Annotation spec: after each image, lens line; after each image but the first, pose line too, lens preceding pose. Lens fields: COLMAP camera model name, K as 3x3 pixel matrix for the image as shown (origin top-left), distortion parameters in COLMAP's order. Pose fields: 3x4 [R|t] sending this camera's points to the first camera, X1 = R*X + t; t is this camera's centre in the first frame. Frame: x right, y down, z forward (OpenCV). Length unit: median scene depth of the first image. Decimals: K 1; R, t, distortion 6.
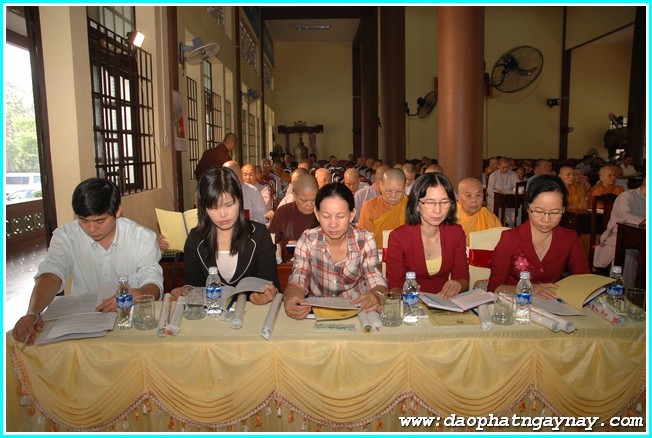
lens RADIAL K [[485.6, 0, 323.1], [0, 485.6, 222.4], [0, 0, 1]] dist [-0.153745, 0.103645]
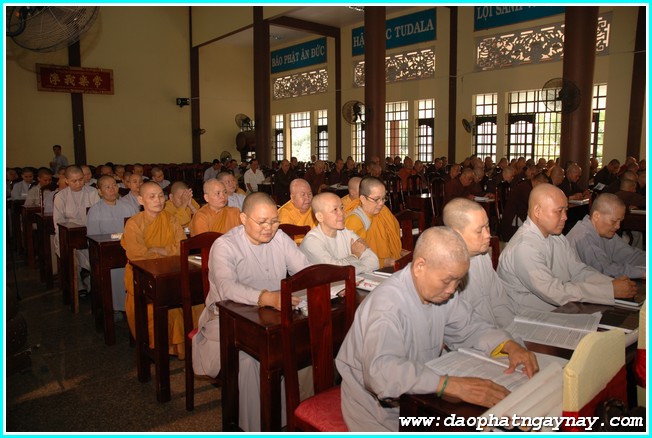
lens RADIAL K [[485.6, 0, 327.5], [0, 485.6, 223.1], [0, 0, 1]] dist [-0.153745, 0.103645]
pose [[0.758075, -0.082104, 0.646978, 0.082993], [0.086585, 0.995932, 0.024935, -0.017299], [-0.646394, 0.037116, 0.762101, 0.110136]]
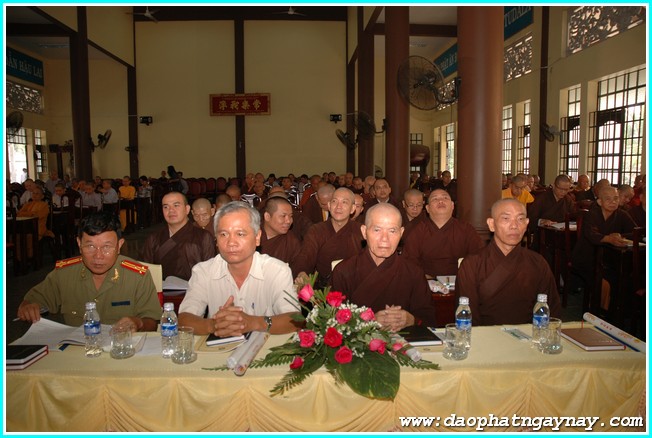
lens RADIAL K [[485.6, 0, 328.2], [0, 485.6, 221.0], [0, 0, 1]] dist [-0.153745, 0.103645]
pose [[0.998902, 0.004826, 0.046609, 0.437448], [-0.003158, 0.999354, -0.035797, -0.008564], [-0.046752, 0.035611, 0.998272, 0.011734]]
